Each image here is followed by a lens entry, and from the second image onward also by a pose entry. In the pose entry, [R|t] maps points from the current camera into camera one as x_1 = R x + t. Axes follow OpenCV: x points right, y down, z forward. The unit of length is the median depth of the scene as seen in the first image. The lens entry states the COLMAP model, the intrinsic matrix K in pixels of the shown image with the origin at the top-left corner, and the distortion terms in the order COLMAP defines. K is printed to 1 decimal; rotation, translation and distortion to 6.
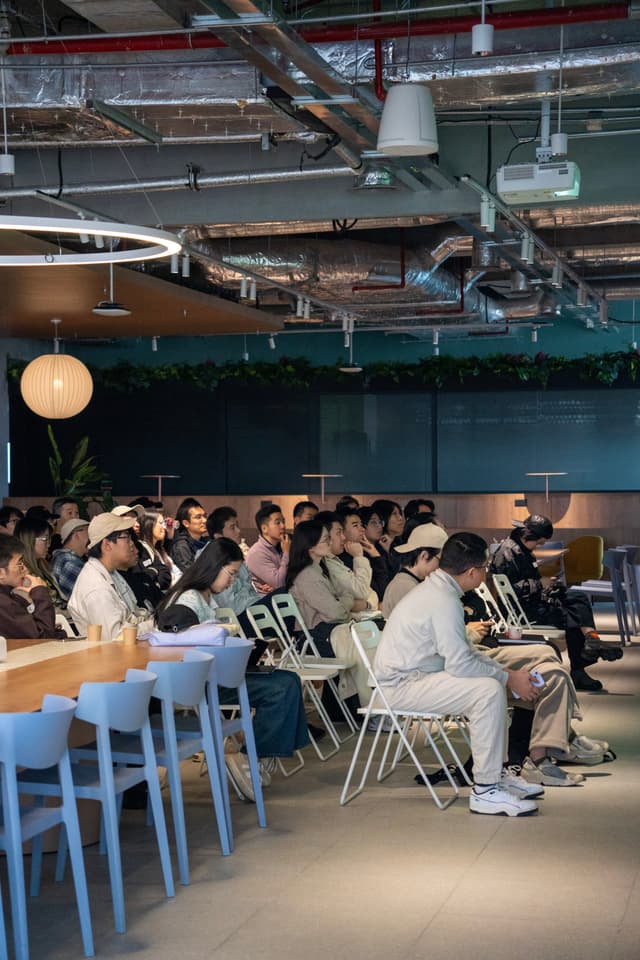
lens RADIAL K [[1206.2, 0, 320.0], [0, 1206.2, 480.0], [0, 0, 1]] dist [0.115572, 0.020973]
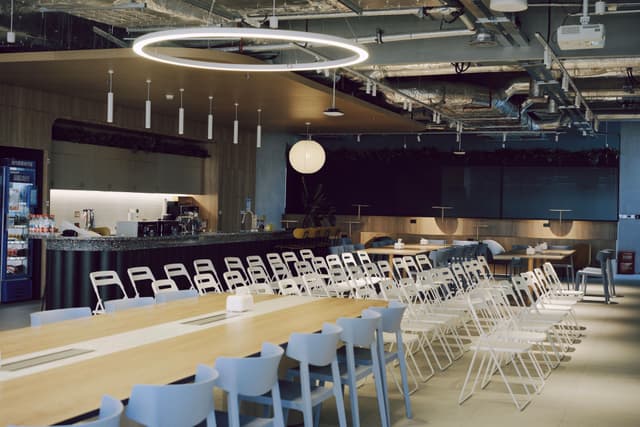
lens RADIAL K [[931.4, 0, 301.5], [0, 931.4, 202.3], [0, 0, 1]] dist [0.041823, 0.006664]
pose [[0.984718, 0.028399, -0.171827, 0.032980], [-0.026875, 0.999576, 0.011188, -0.020883], [0.172072, -0.006399, 0.985064, -0.477140]]
